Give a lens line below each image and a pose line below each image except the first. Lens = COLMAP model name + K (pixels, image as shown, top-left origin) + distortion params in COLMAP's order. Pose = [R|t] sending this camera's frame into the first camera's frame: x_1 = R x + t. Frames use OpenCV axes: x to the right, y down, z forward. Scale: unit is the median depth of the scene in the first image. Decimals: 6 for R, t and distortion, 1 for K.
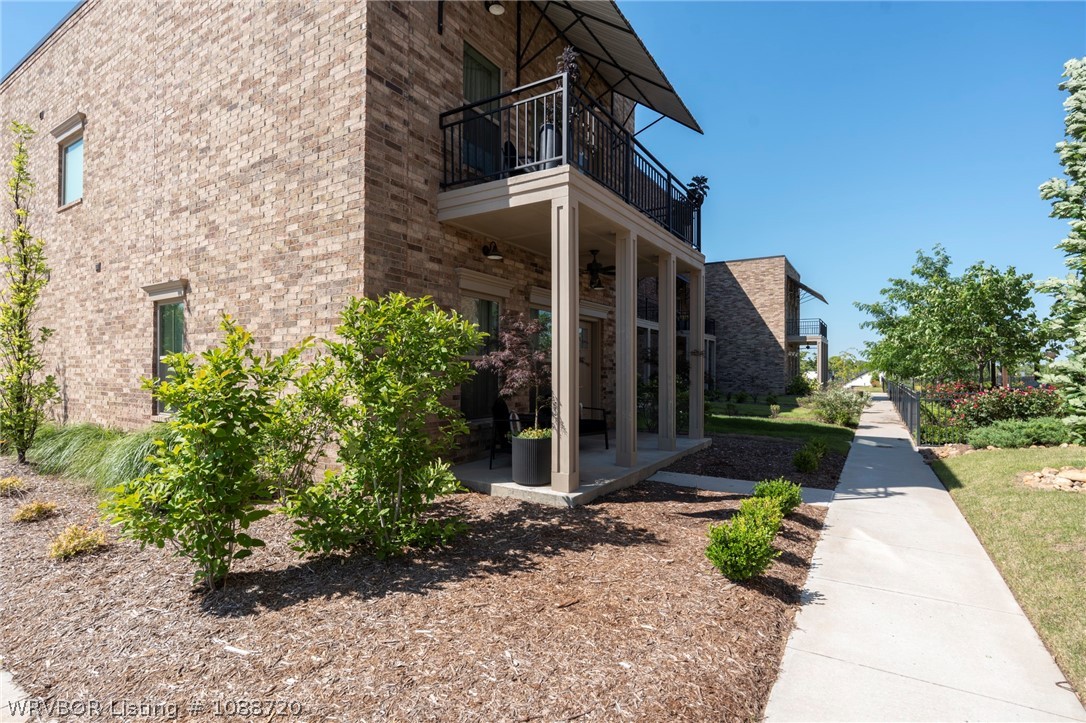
lens RADIAL K [[528.2, 0, 542.7], [0, 528.2, 362.8], [0, 0, 1]] dist [-0.001485, -0.000089]
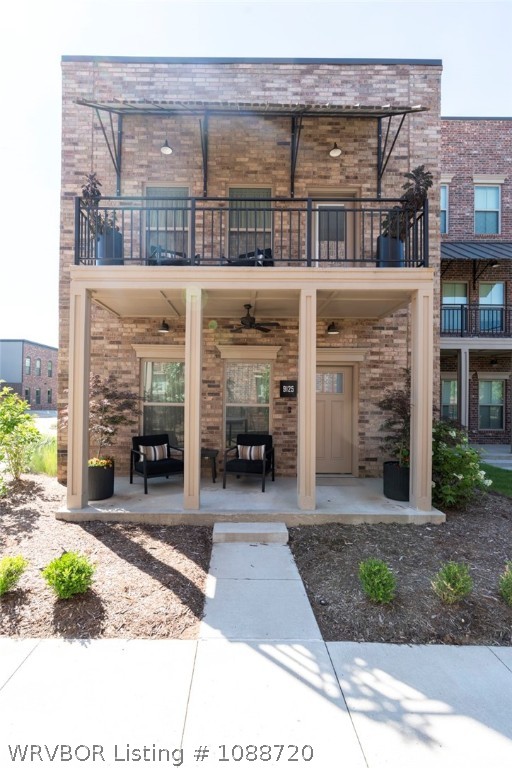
lens RADIAL K [[361.2, 0, 255.2], [0, 361.2, 390.8], [0, 0, 1]] dist [0.001412, 0.000078]
pose [[0.533020, -0.014394, -0.845980, 0.897708], [0.005690, 0.999894, -0.013428, -0.033801], [0.846084, 0.002344, 0.533045, 0.759717]]
